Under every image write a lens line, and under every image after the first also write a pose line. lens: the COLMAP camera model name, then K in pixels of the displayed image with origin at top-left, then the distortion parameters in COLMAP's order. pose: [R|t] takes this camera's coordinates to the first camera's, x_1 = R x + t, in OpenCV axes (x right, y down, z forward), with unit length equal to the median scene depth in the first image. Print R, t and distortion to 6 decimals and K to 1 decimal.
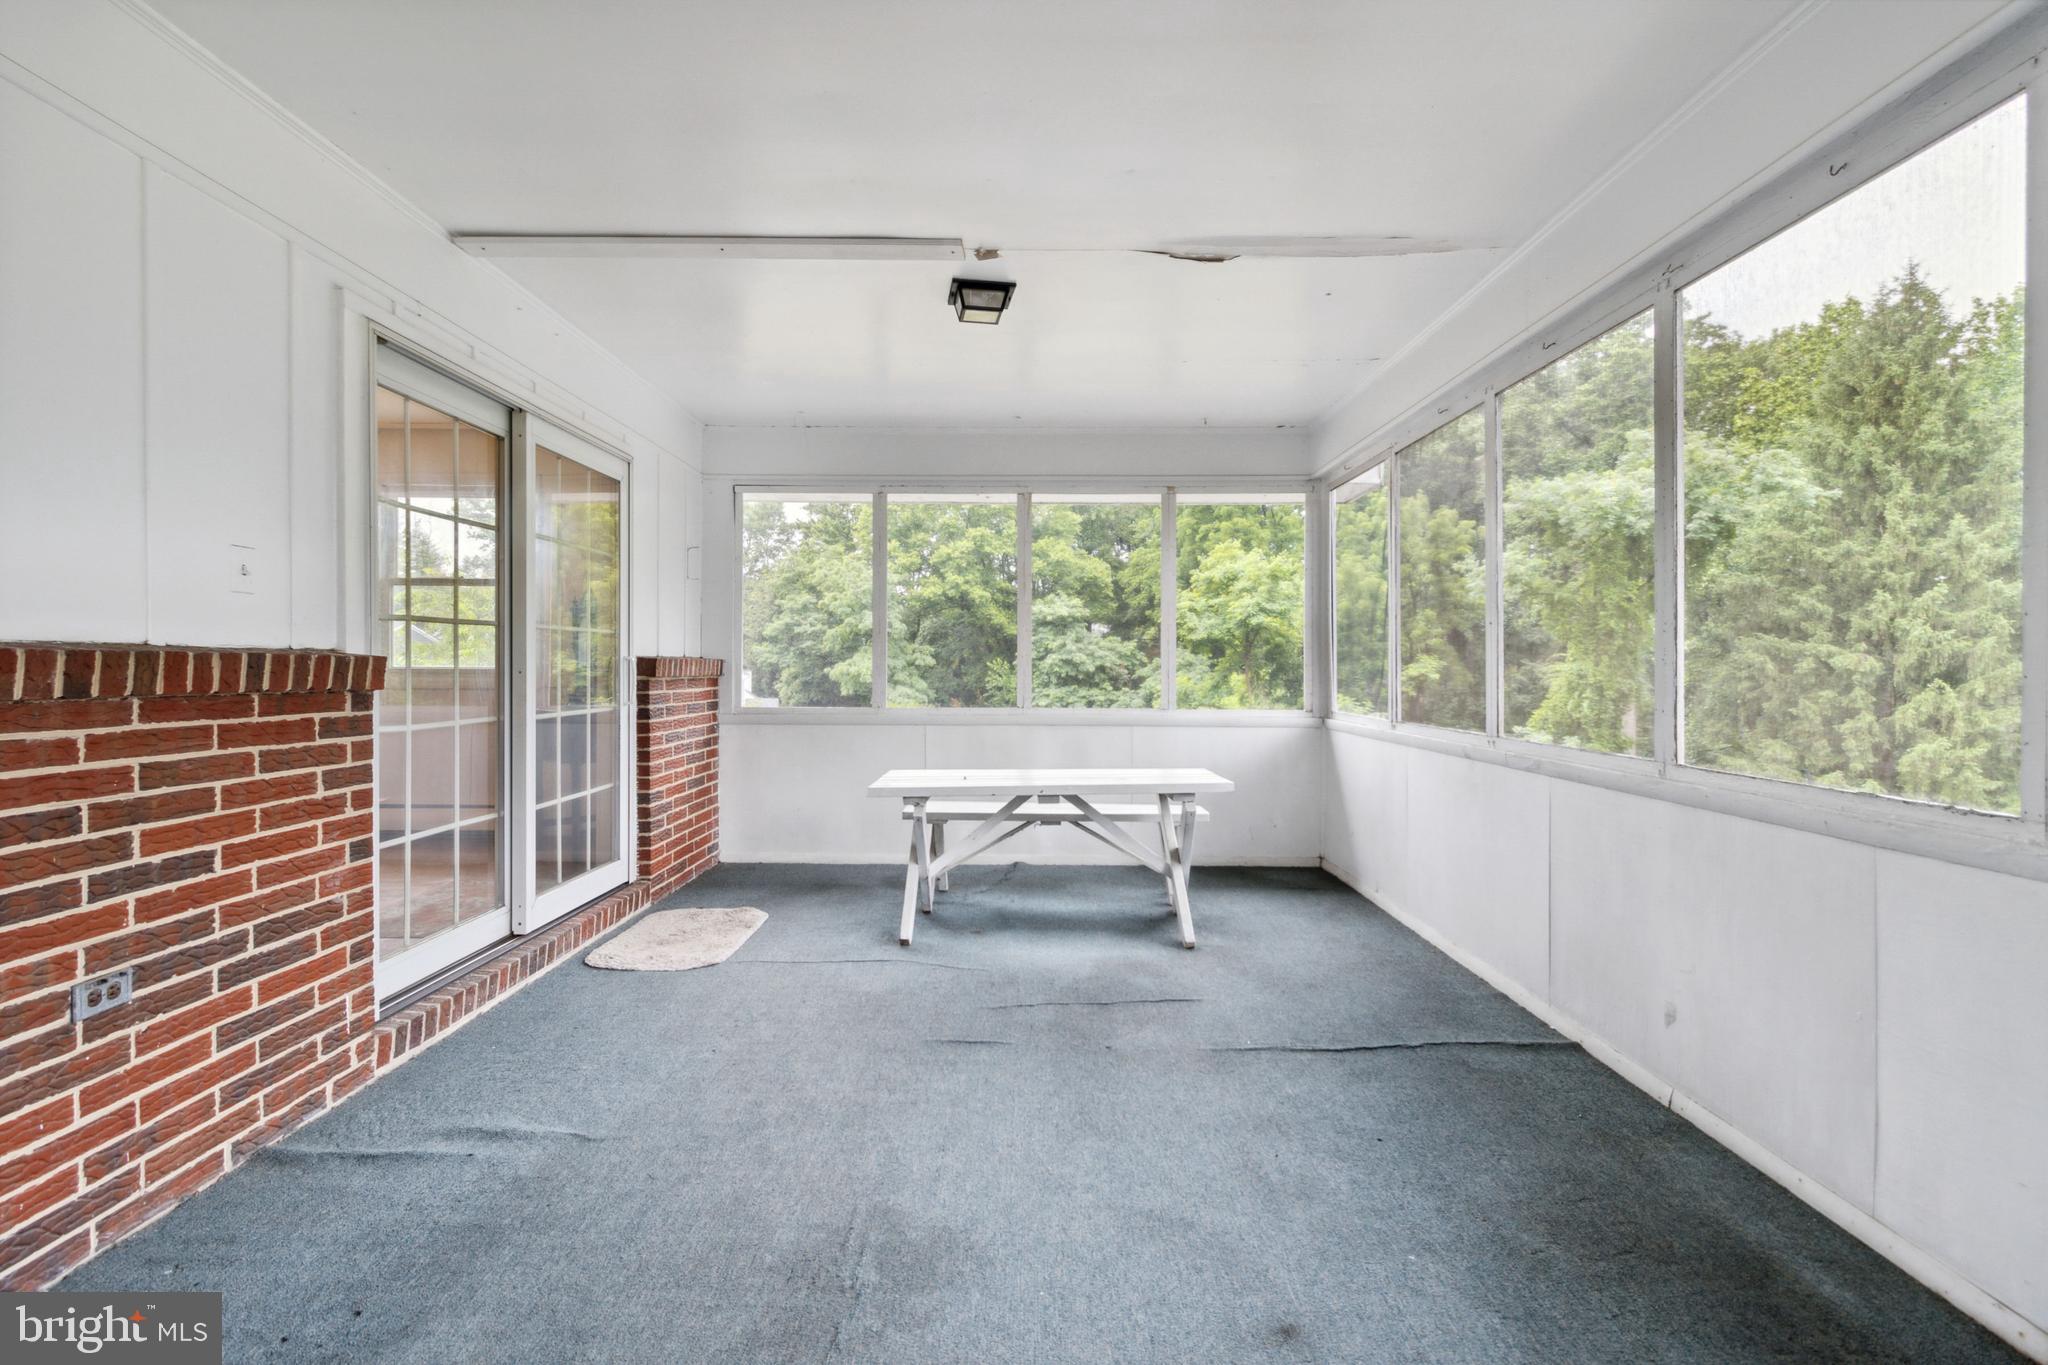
lens RADIAL K [[962.6, 0, 1029.0], [0, 962.6, 656.6], [0, 0, 1]] dist [0.003237, -0.000026]
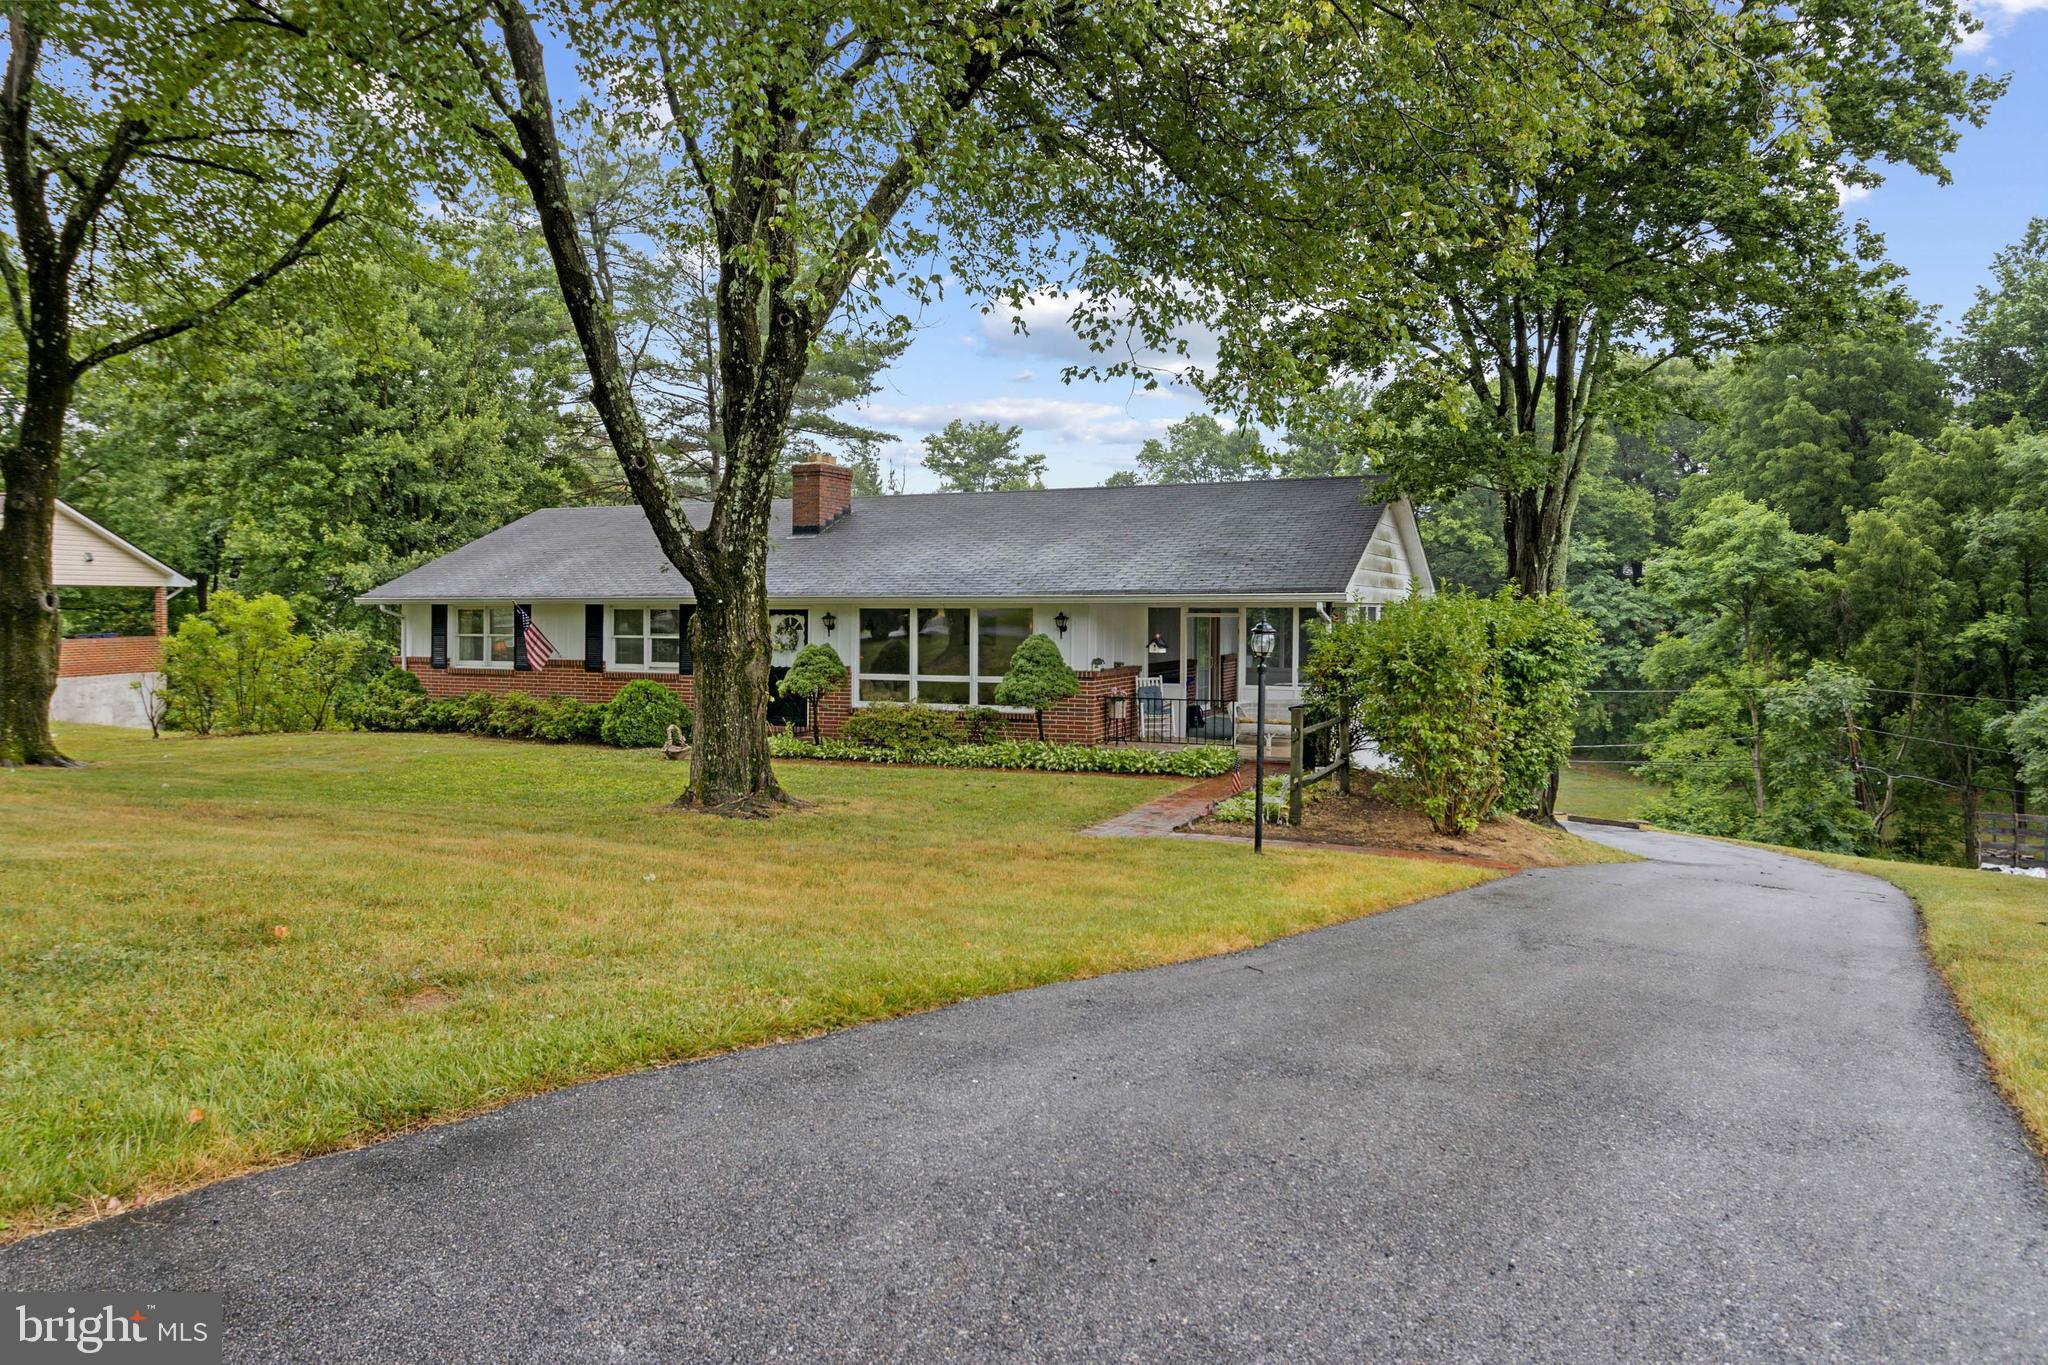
lens RADIAL K [[1450.1, 0, 968.1], [0, 1450.1, 612.9], [0, 0, 1]] dist [-0.001952, 0.003169]
pose [[0.900124, -0.003061, -0.435623, 0.108300], [0.010214, 0.999849, 0.014079, -0.021329], [0.435514, -0.017122, 0.900019, -0.410673]]
